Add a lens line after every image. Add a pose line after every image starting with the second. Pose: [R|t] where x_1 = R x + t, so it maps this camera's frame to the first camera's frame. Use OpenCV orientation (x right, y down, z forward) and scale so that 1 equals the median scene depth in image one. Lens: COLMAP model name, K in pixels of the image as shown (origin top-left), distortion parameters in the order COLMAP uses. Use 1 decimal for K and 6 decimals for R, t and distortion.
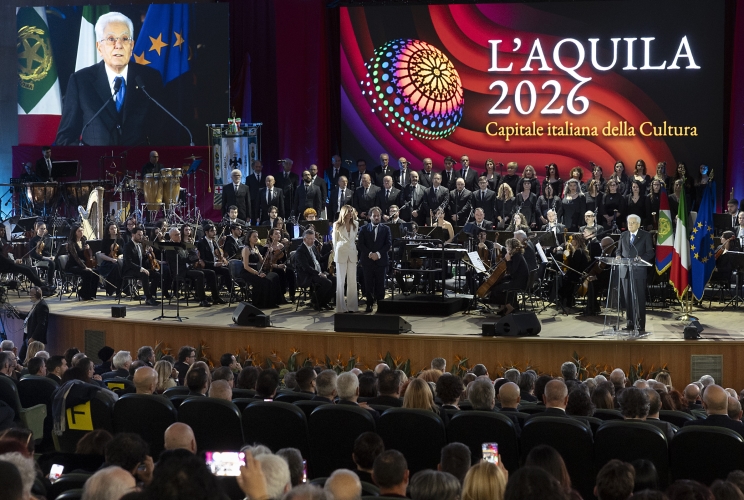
lens RADIAL K [[2036.1, 0, 372.0], [0, 2036.1, 250.0], [0, 0, 1]] dist [-0.001605, 1.803993]
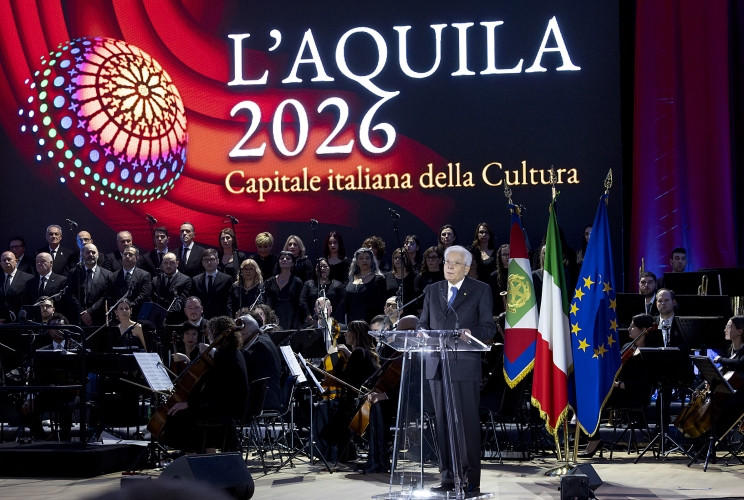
lens RADIAL K [[2036.1, 0, 372.0], [0, 2036.1, 250.0], [0, 0, 1]] dist [-0.001605, 1.803993]
pose [[0.998330, -0.006794, 0.057366, 0.065297], [0.013526, 0.992946, -0.117792, 0.030874], [-0.056161, 0.118371, 0.991380, 0.417774]]
